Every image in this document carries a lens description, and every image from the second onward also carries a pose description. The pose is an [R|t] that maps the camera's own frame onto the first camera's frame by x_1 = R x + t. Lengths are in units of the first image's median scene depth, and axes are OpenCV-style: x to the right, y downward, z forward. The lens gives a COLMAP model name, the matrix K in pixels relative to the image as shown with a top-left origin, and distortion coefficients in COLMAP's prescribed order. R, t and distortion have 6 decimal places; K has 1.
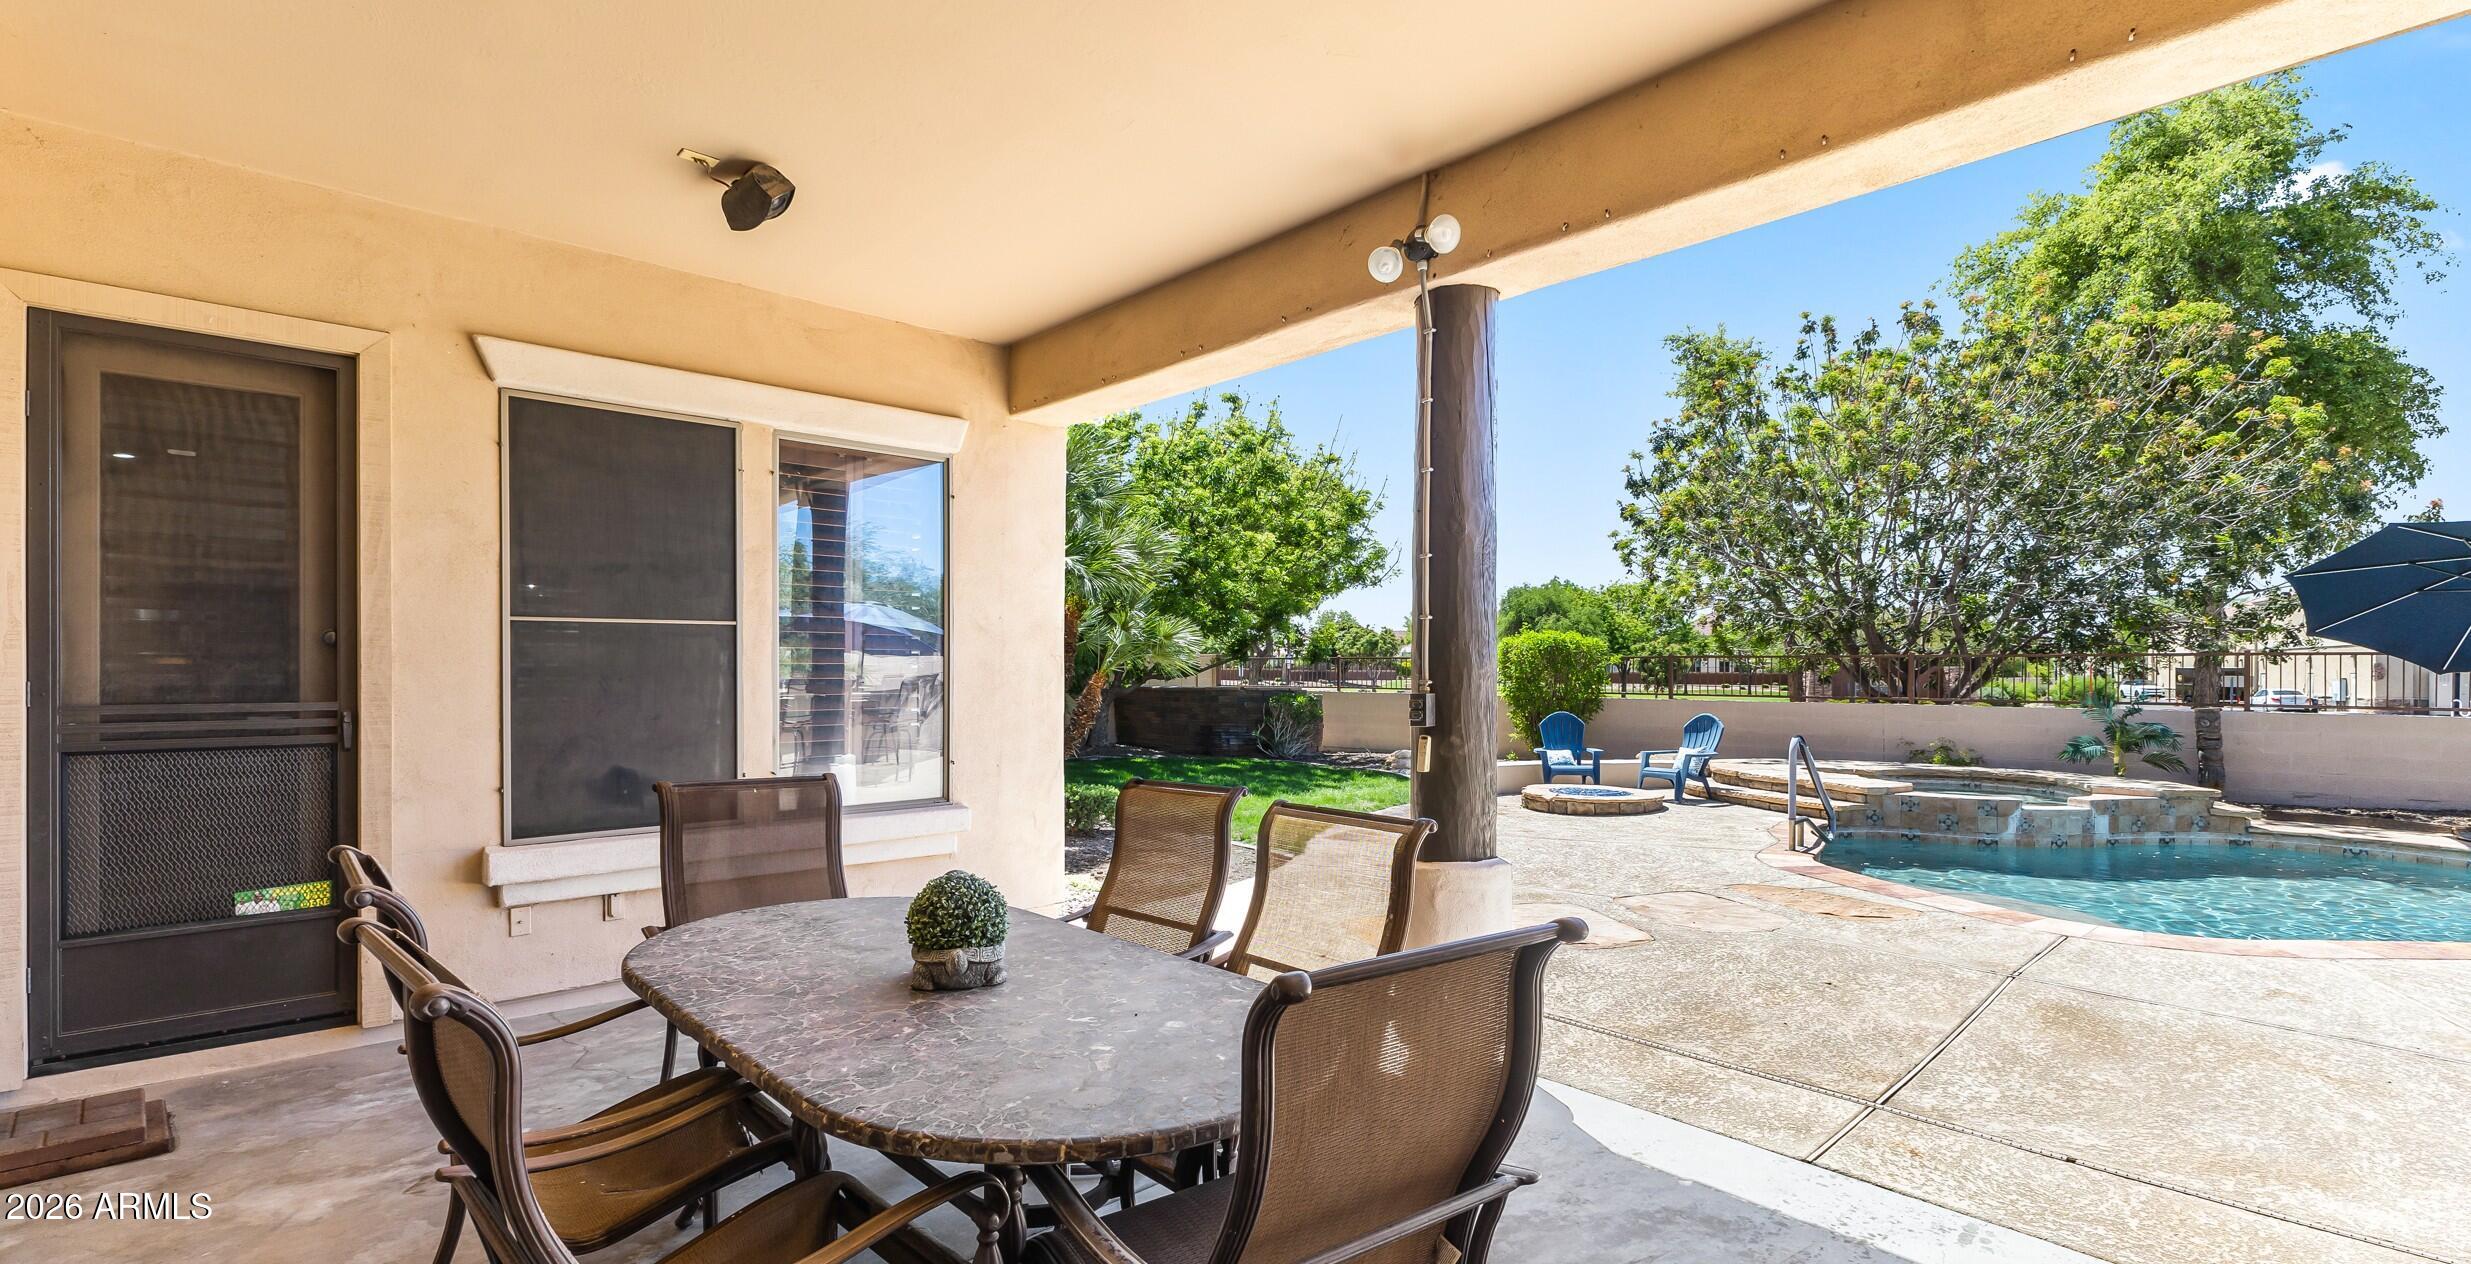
lens RADIAL K [[1060.8, 0, 1239.2], [0, 1060.8, 671.3], [0, 0, 1]] dist [0.001236, -0.000476]
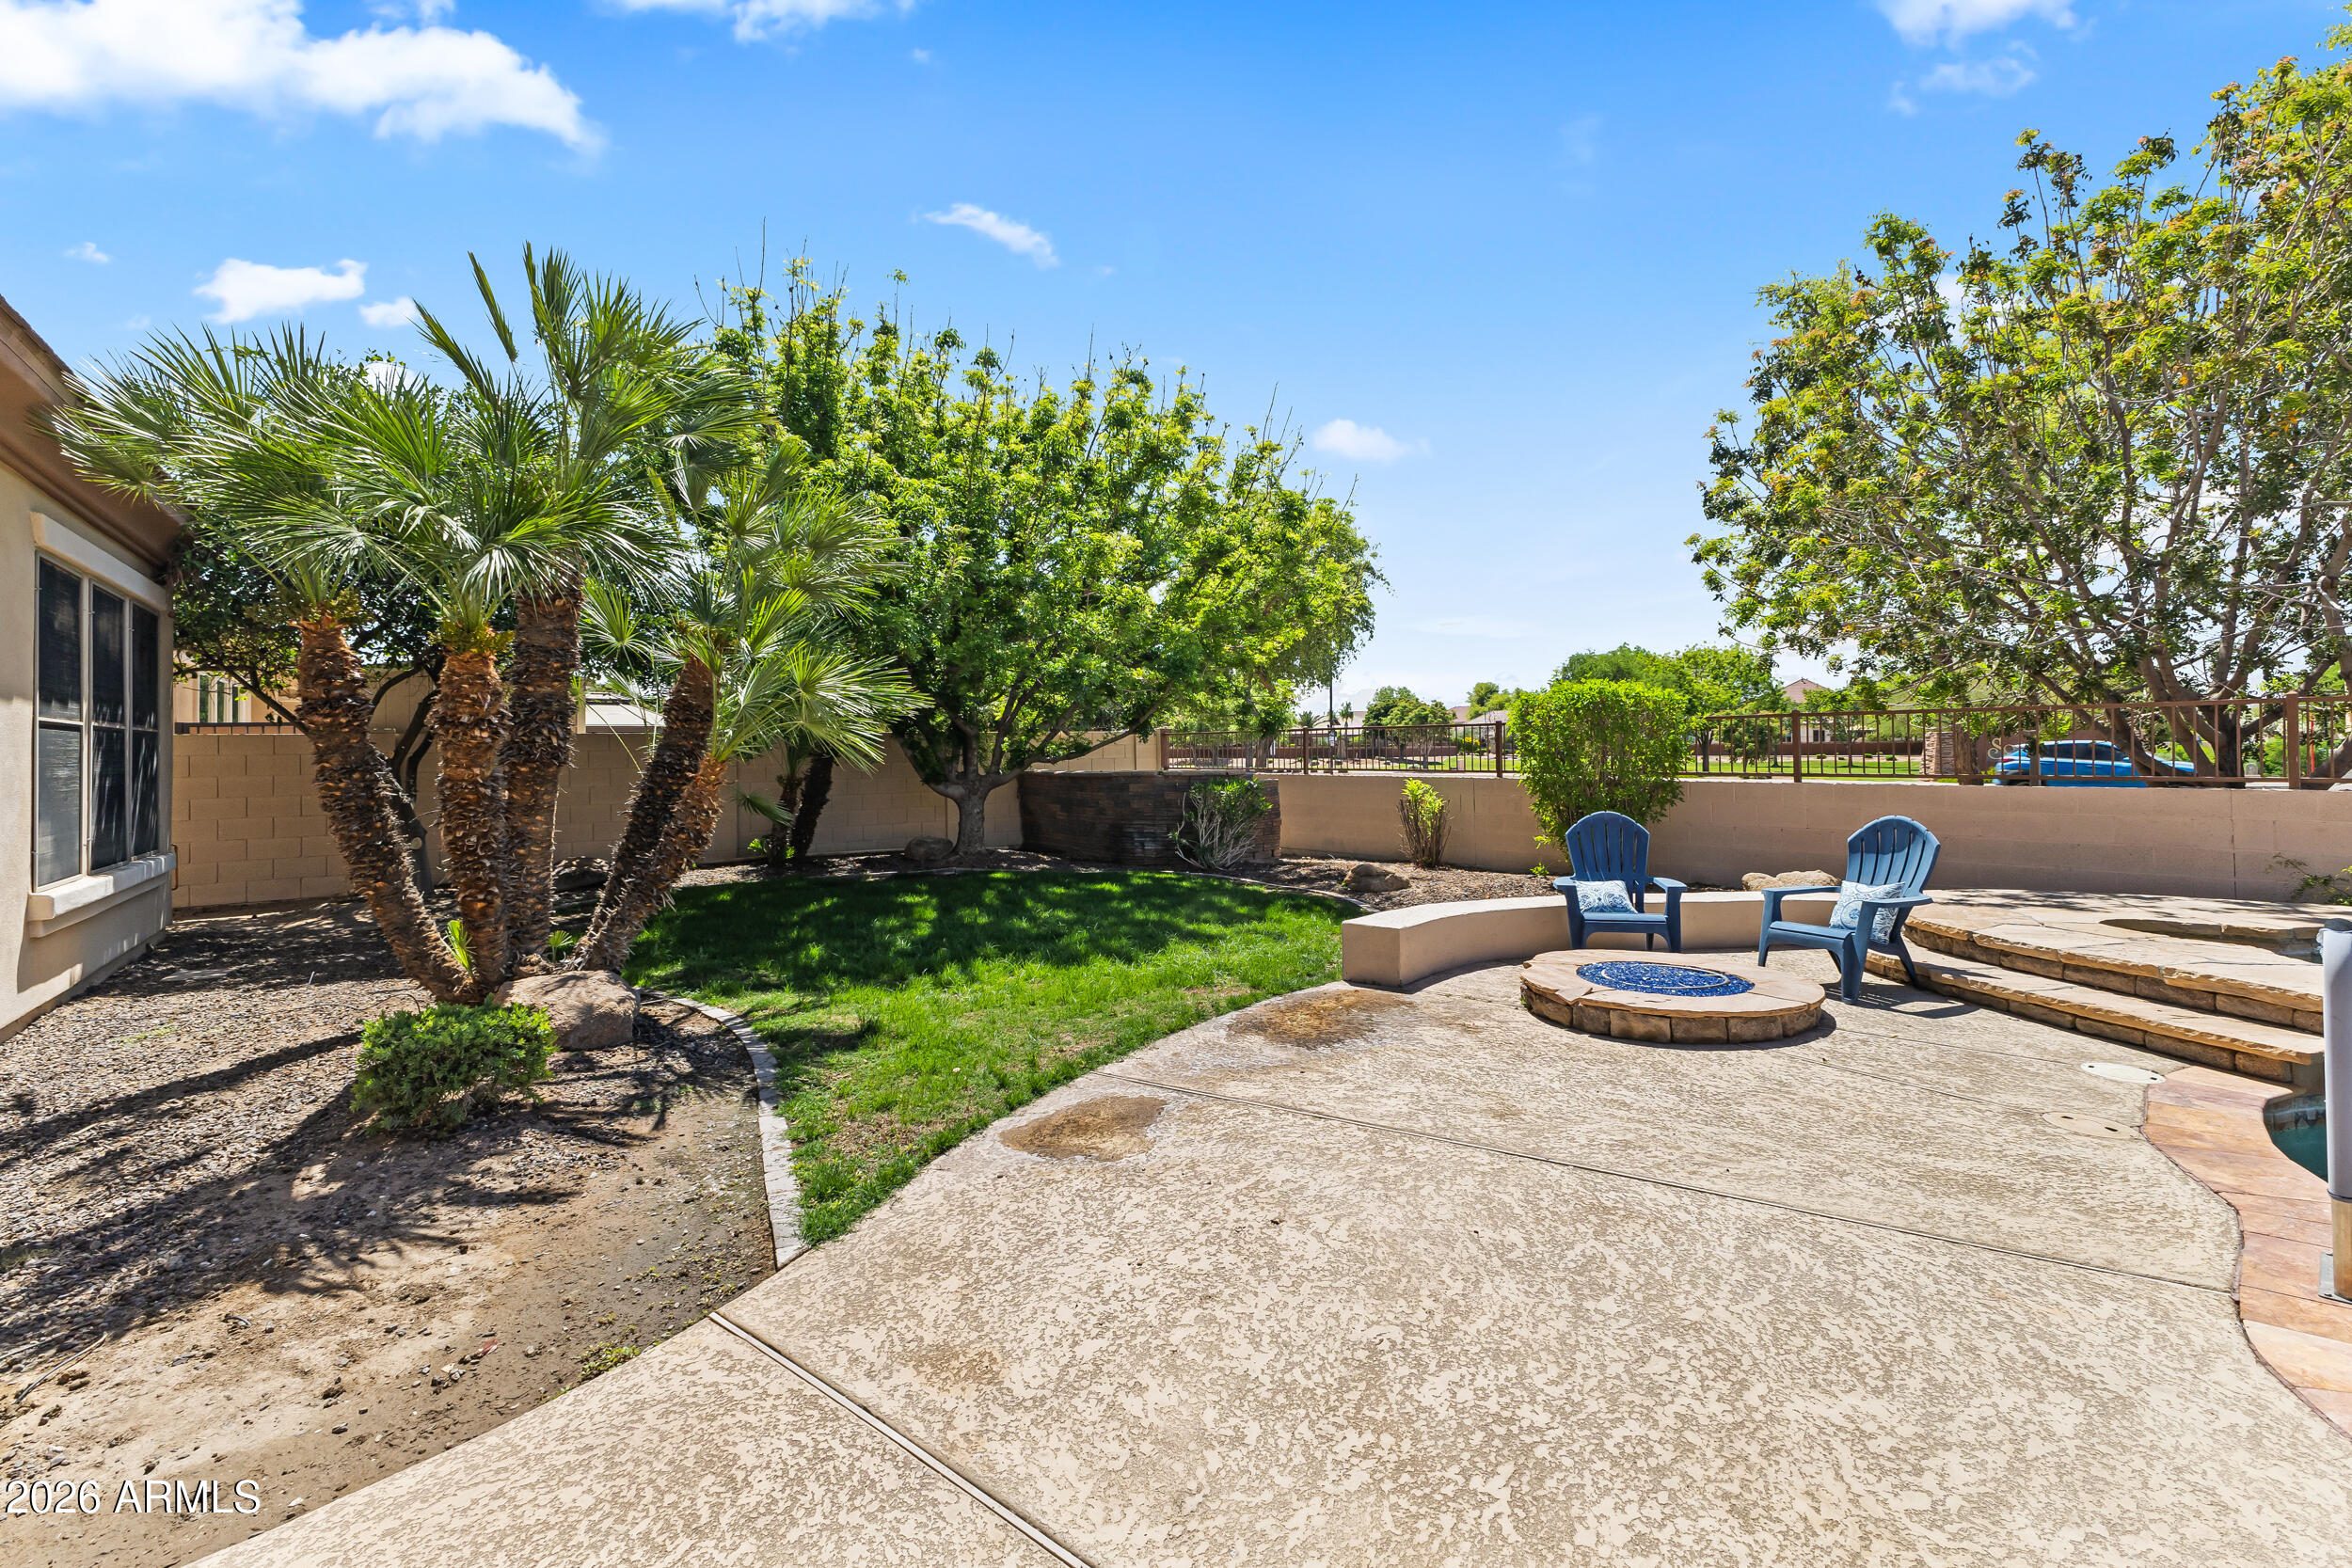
lens RADIAL K [[1012.5, 0, 1166.5], [0, 1012.5, 732.2], [0, 0, 1]] dist [0.007212, -0.002384]
pose [[0.990187, -0.018886, -0.138464, 0.159735], [0.016354, 0.999678, -0.019399, 0.002804], [0.138786, 0.016944, 0.990177, 0.466919]]
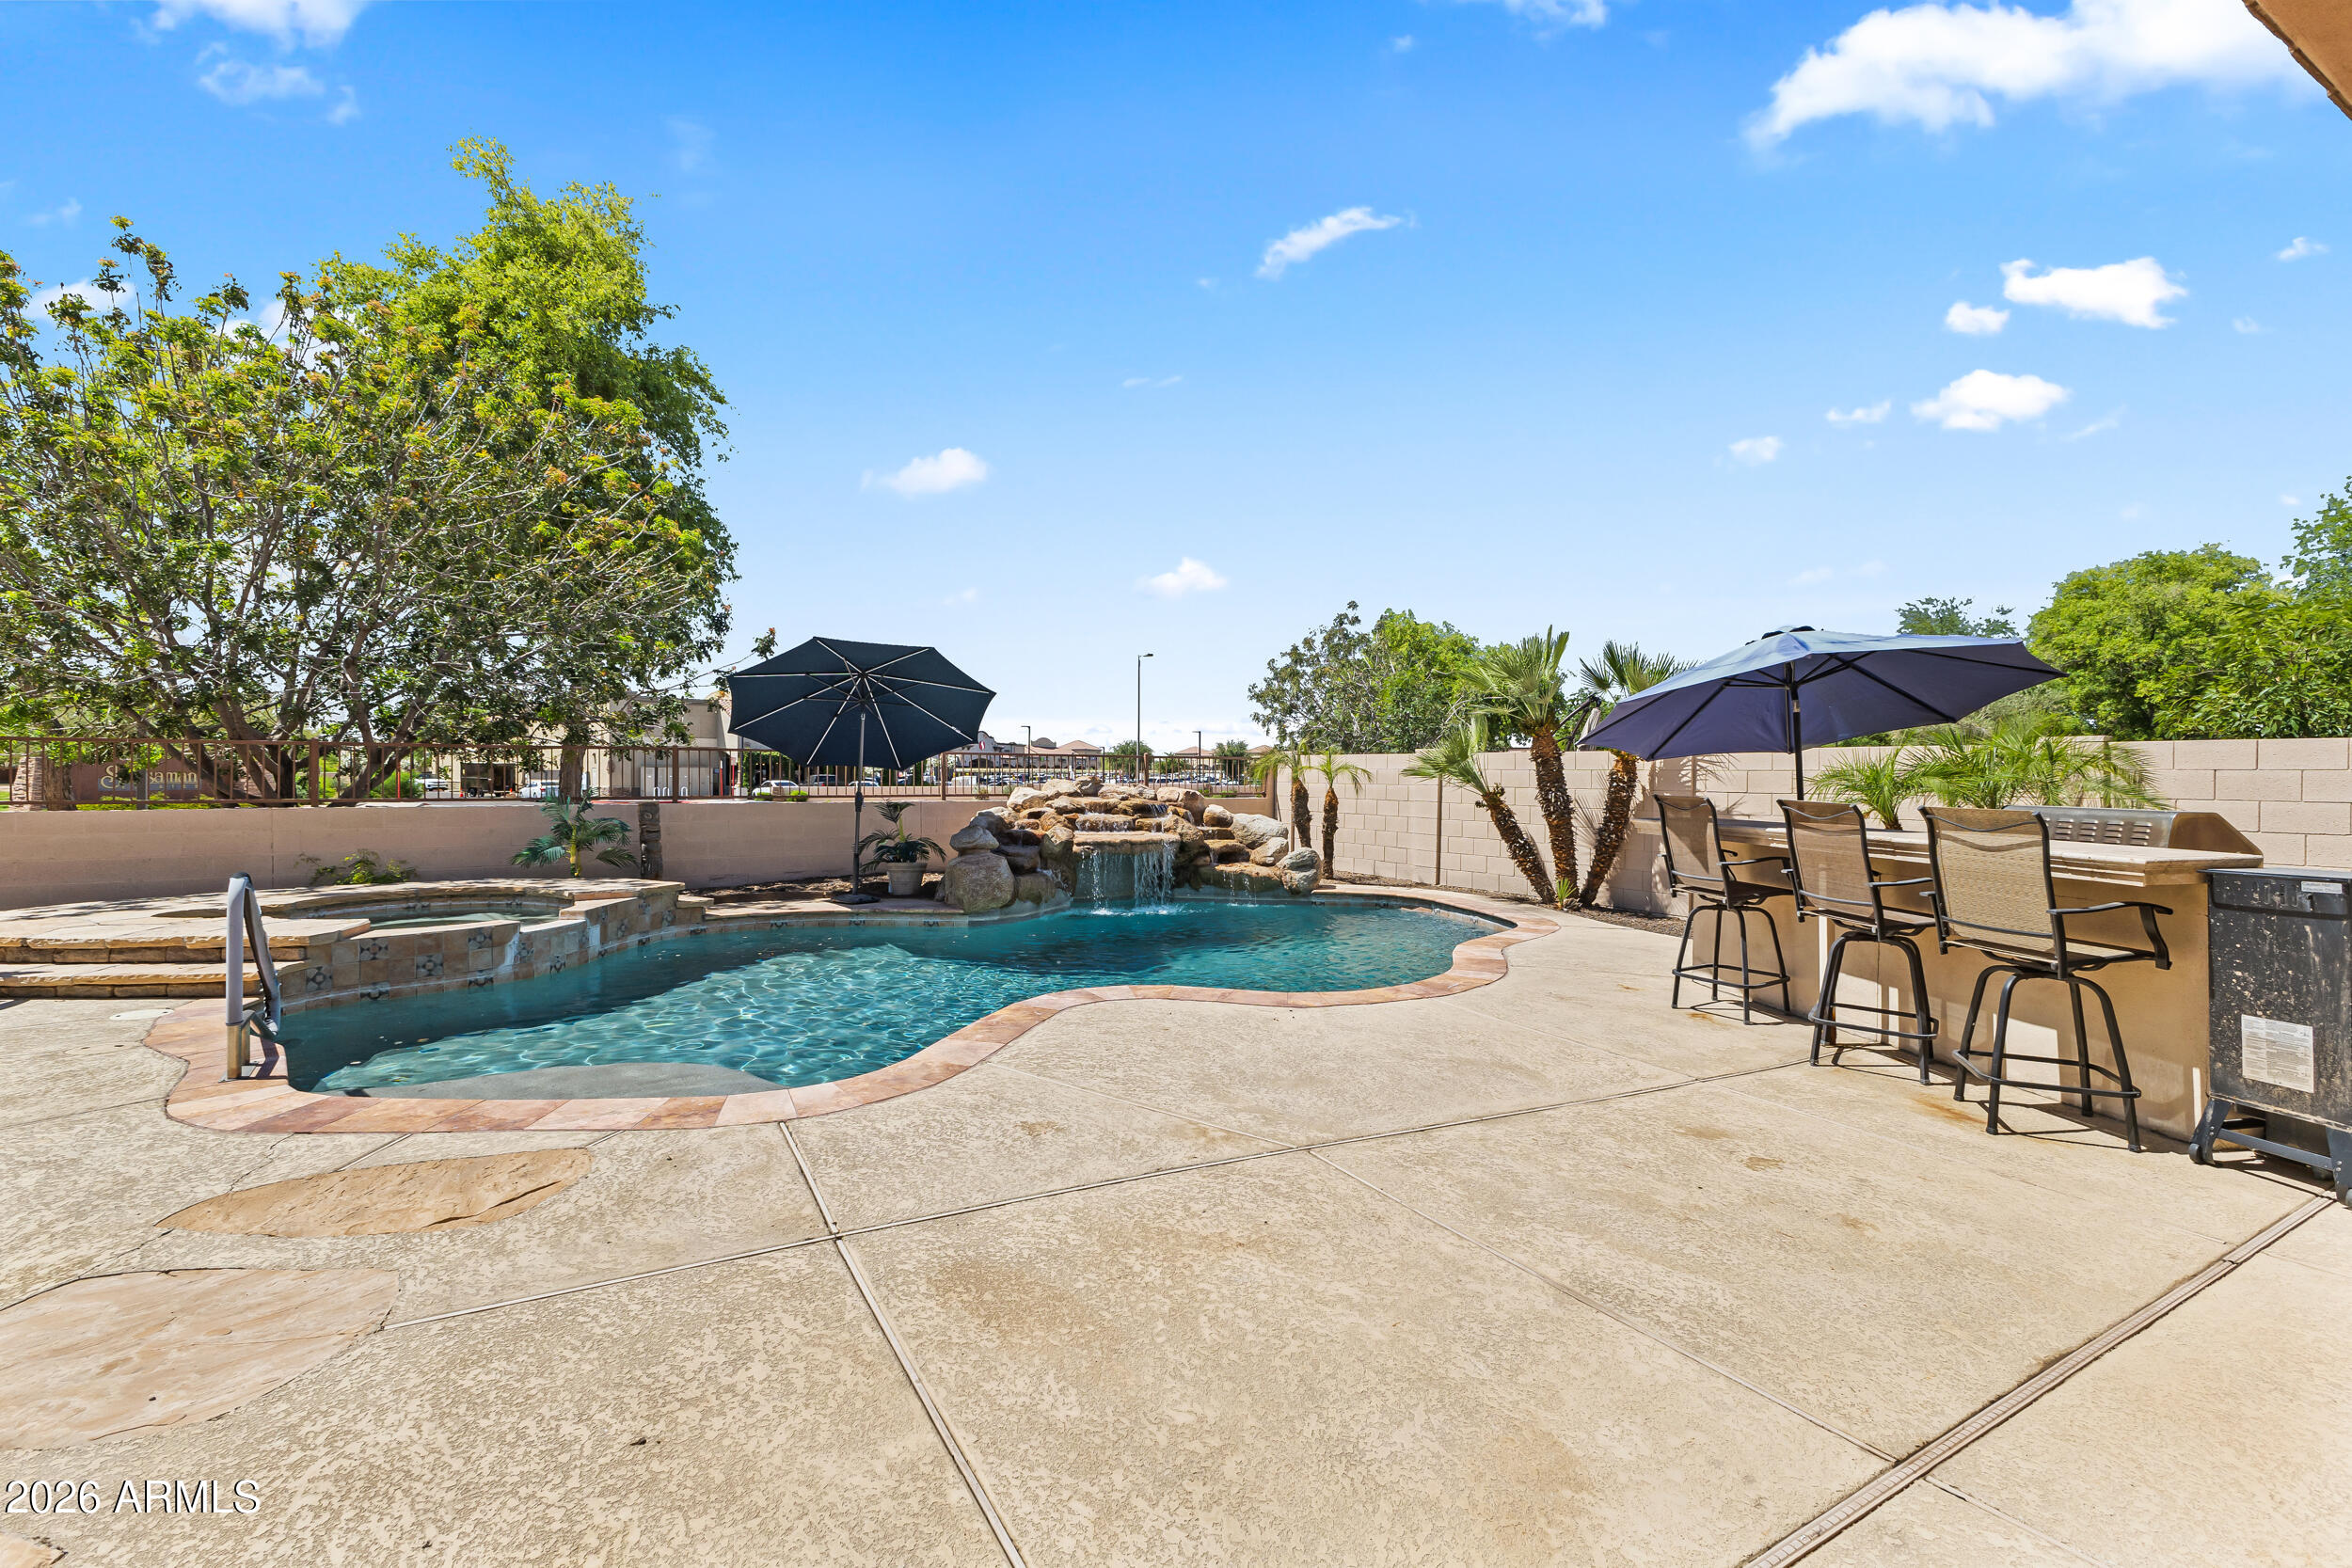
lens RADIAL K [[1012.5, 0, 1178.4], [0, 1012.5, 778.3], [0, 0, 1]] dist [0.007212, -0.002384]
pose [[0.220458, -0.009254, 0.975353, 0.075007], [-0.002546, 0.999946, 0.010063, 0.001698], [-0.975393, -0.004702, 0.220422, 0.277643]]
